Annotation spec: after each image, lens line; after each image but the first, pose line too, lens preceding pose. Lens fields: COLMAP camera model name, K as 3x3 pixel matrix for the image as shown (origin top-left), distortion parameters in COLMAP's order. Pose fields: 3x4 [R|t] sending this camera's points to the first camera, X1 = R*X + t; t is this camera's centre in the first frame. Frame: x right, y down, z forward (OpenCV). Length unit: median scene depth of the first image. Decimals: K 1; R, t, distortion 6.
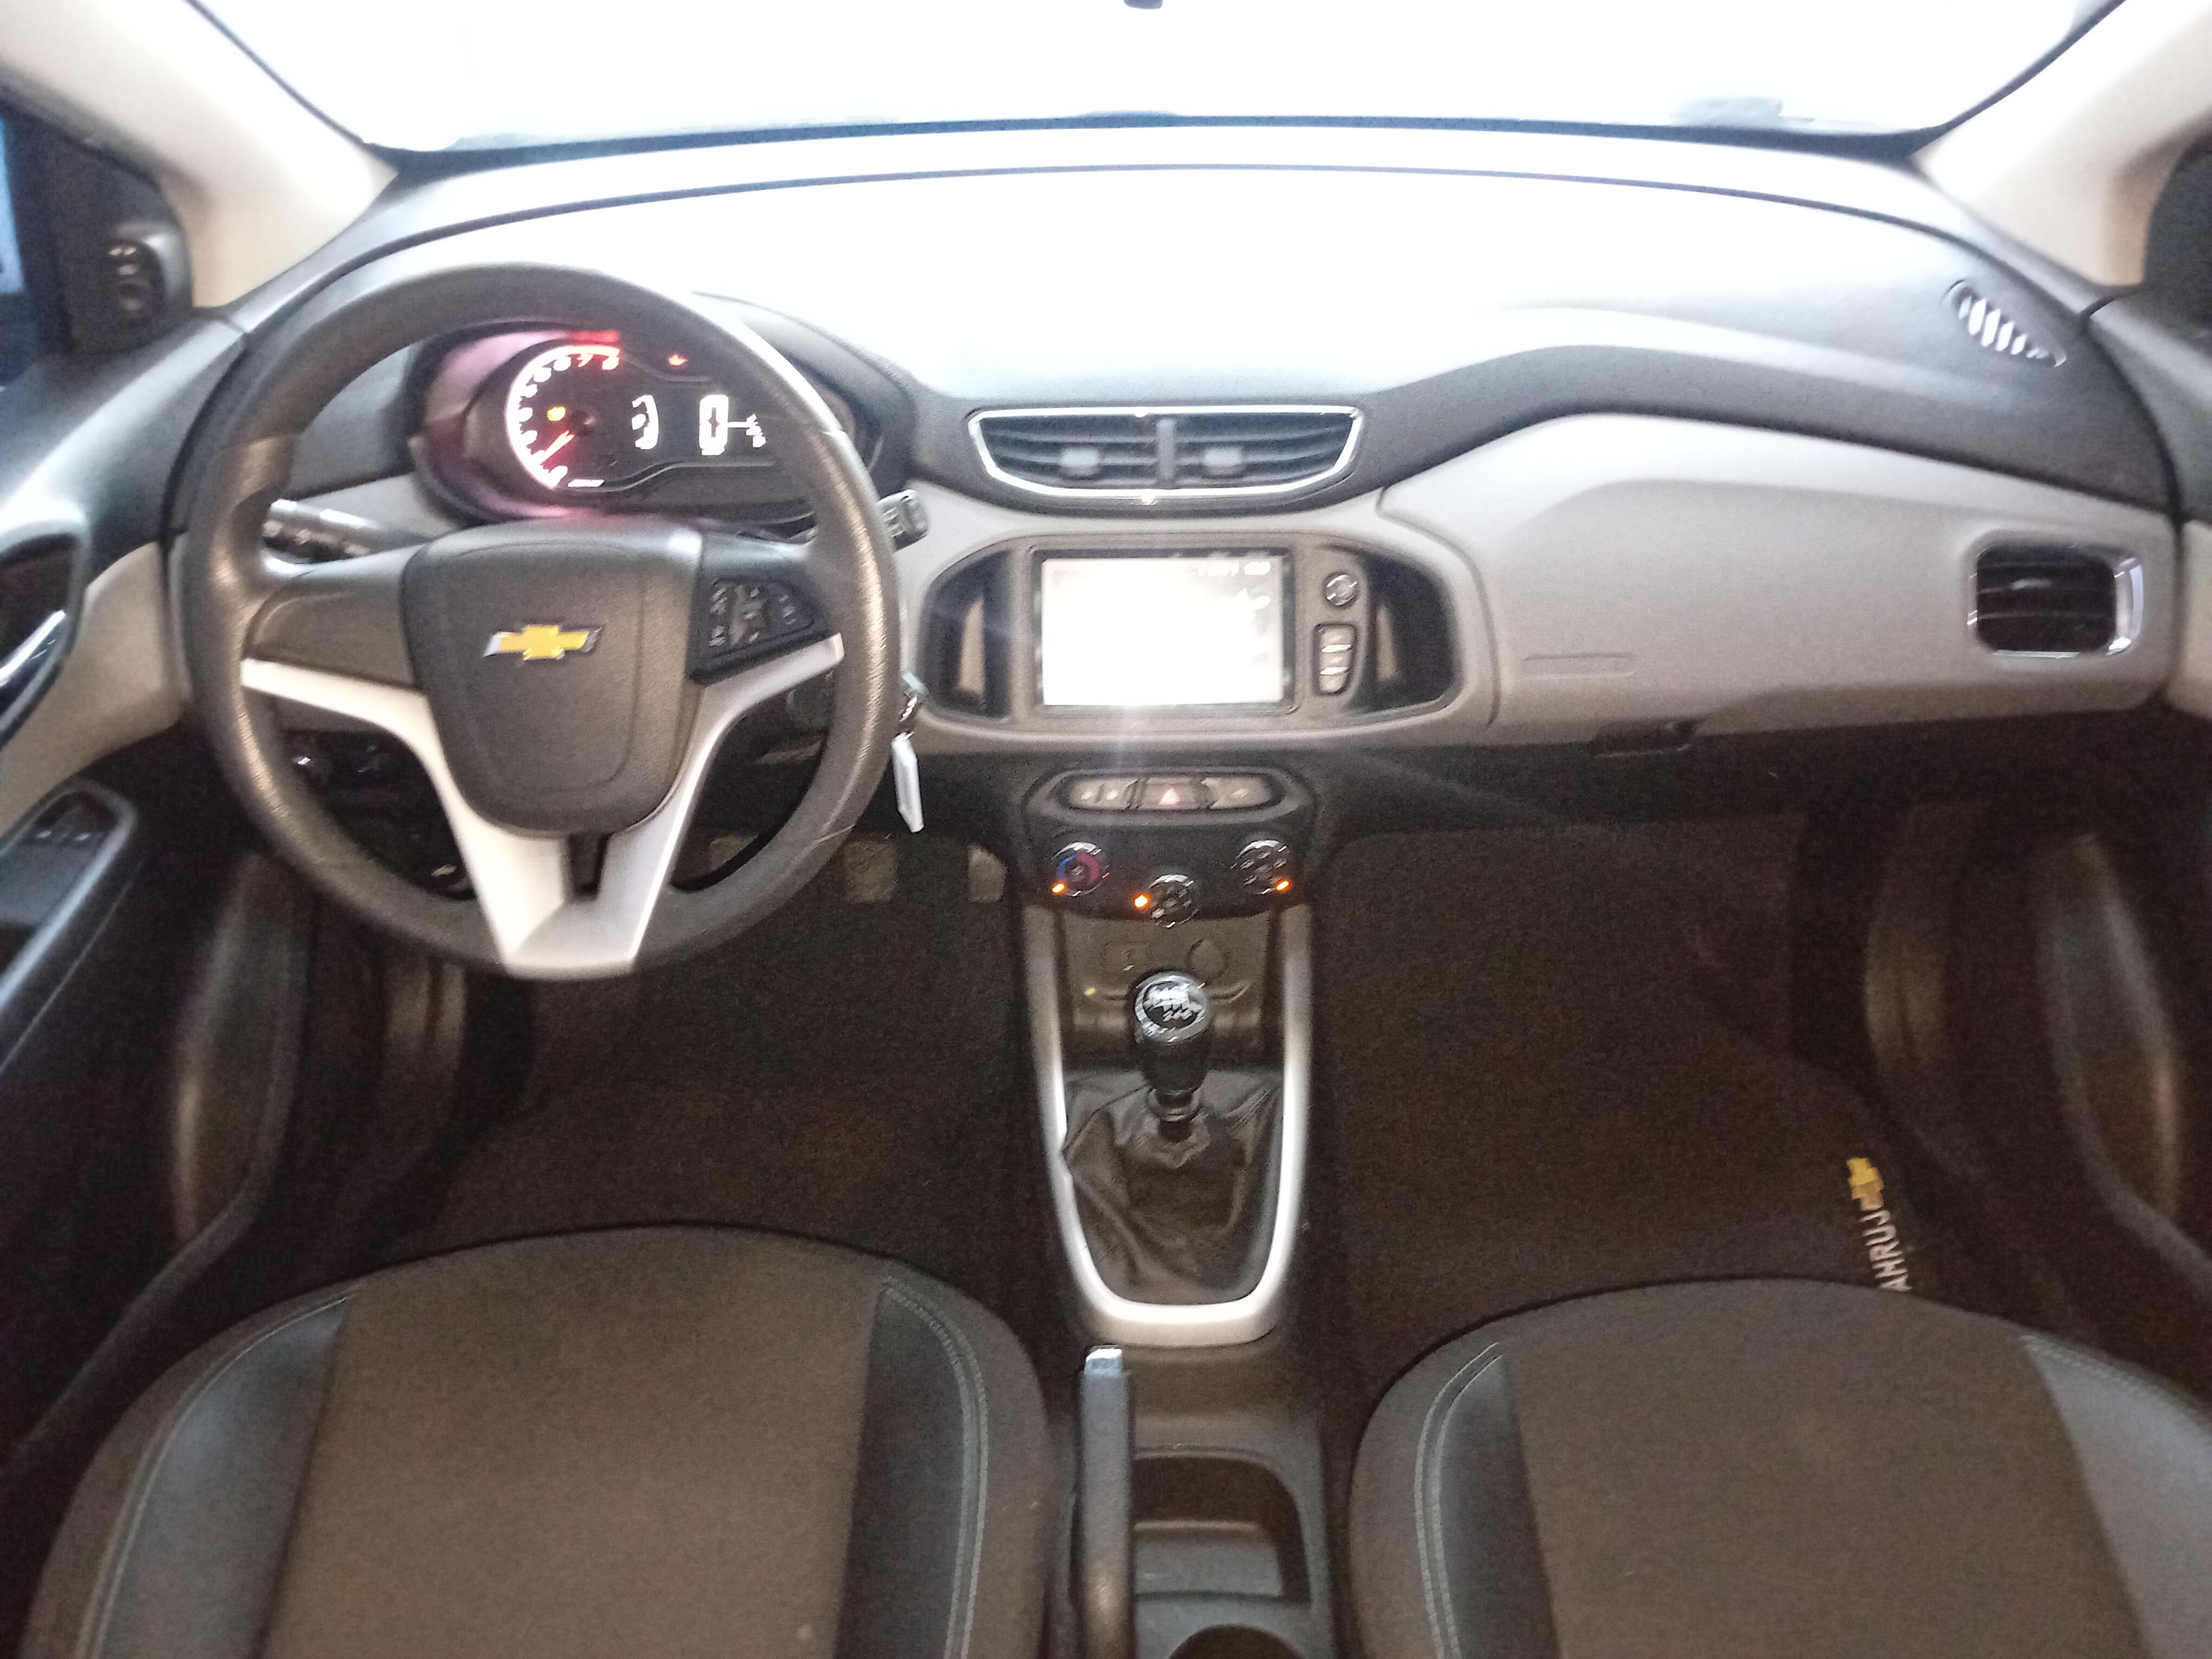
lens RADIAL K [[1682.8, 0, 1106.0], [0, 1682.8, 829.5], [0, 0, 1]] dist [0.102009, -0.195734]
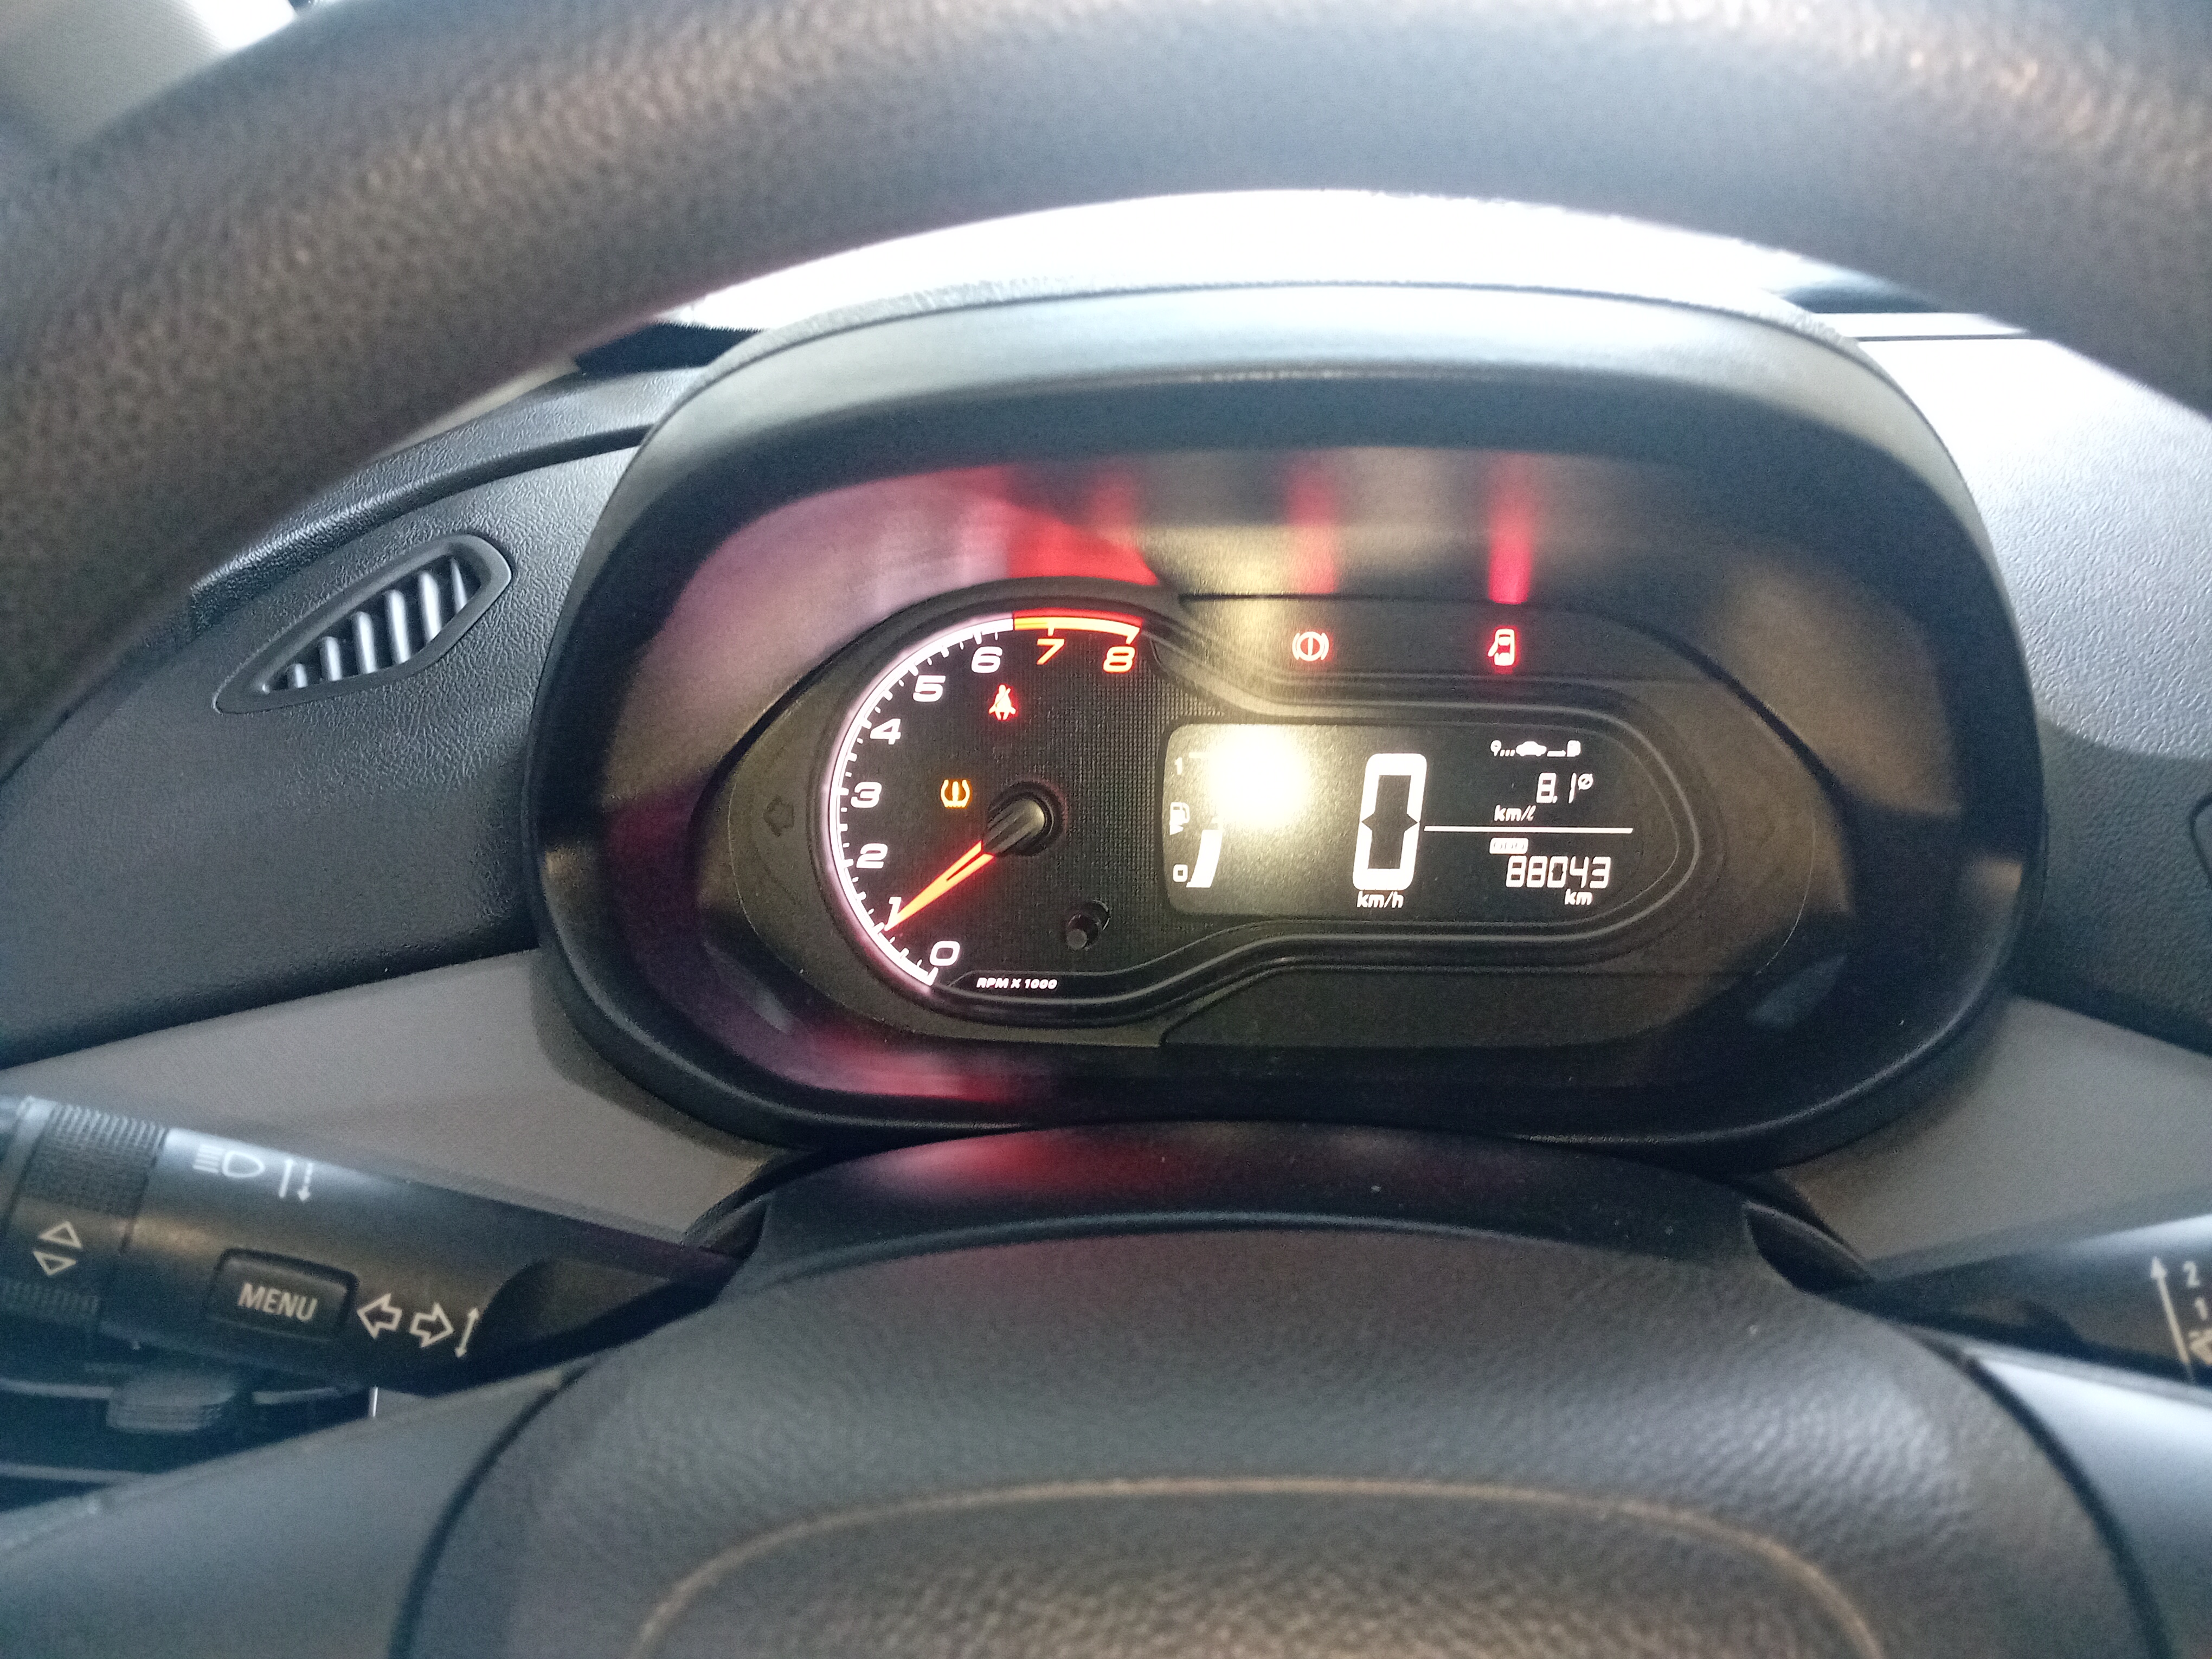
lens RADIAL K [[1682.8, 0, 1106.0], [0, 1682.8, 829.5], [0, 0, 1]] dist [0.102009, -0.195734]
pose [[0.997141, 0.017225, -0.073579, -0.269335], [-0.035069, 0.967957, -0.248657, -0.152242], [0.066938, 0.250526, 0.965793, 0.672545]]
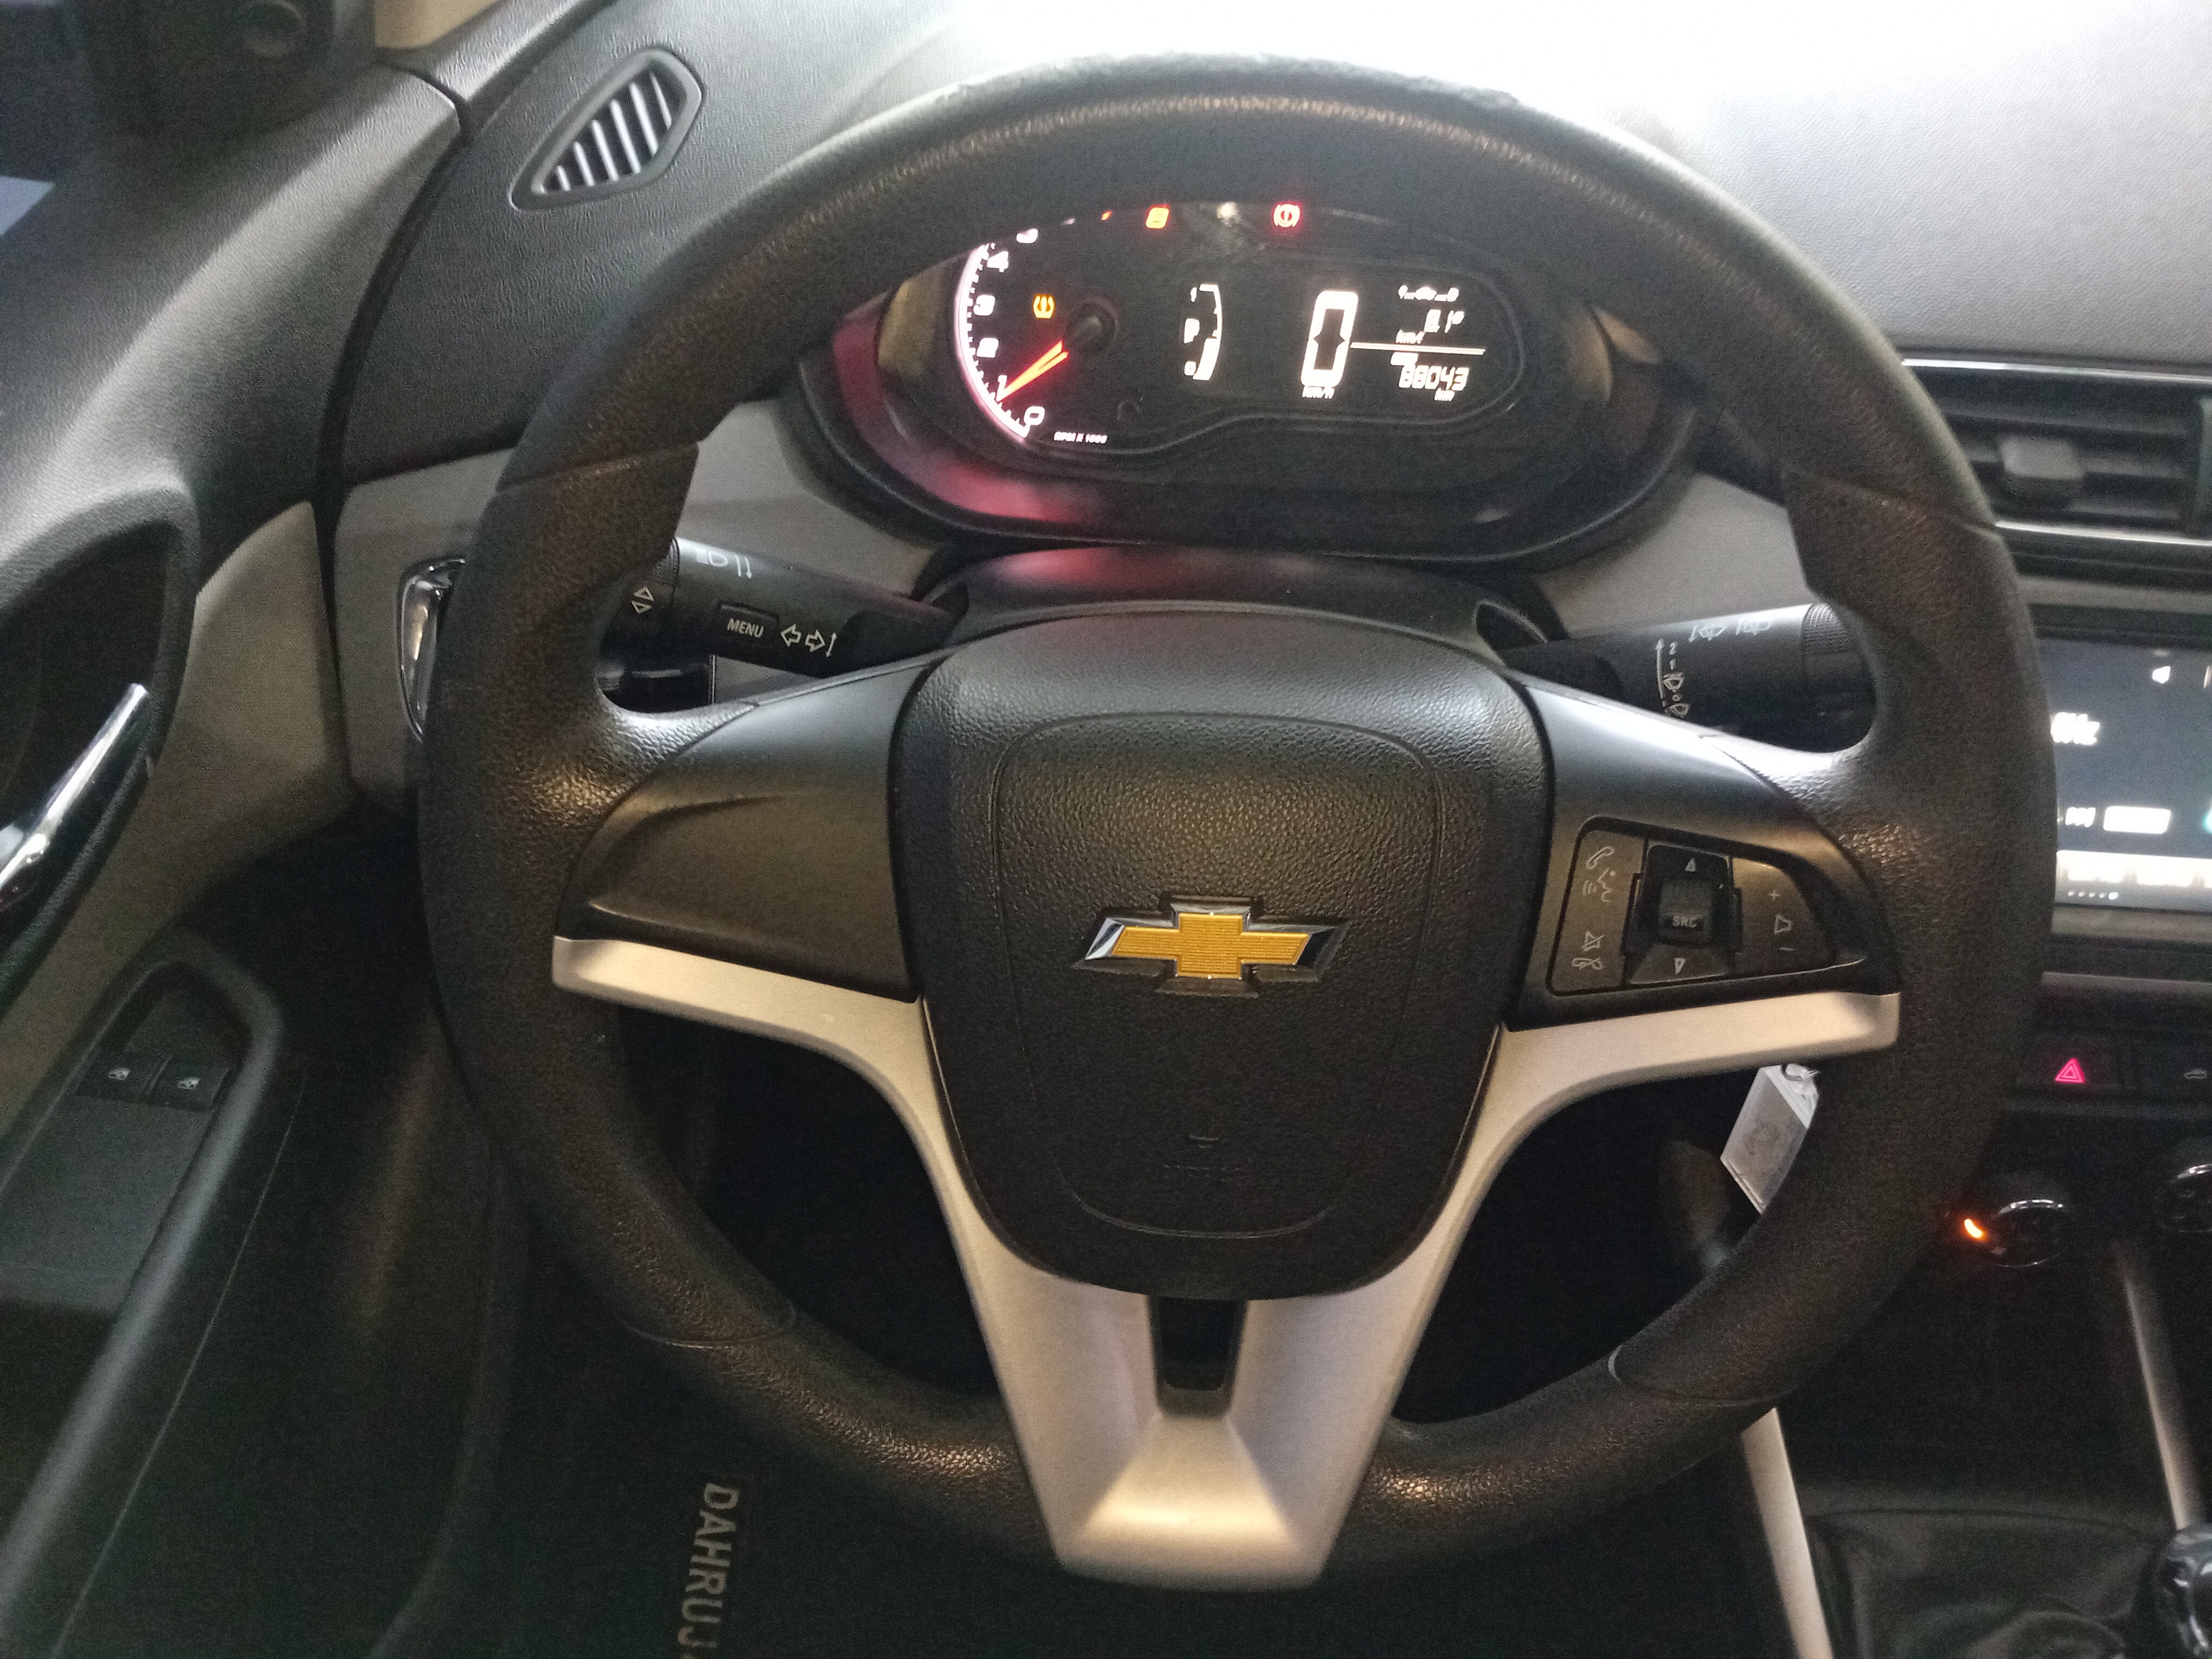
lens RADIAL K [[1682.8, 0, 1106.0], [0, 1682.8, 829.5], [0, 0, 1]] dist [0.102009, -0.195734]
pose [[0.996848, 0.073914, -0.028822, -0.280175], [-0.069055, 0.987250, 0.143419, -0.162054], [0.039056, -0.140977, 0.989242, 0.452065]]
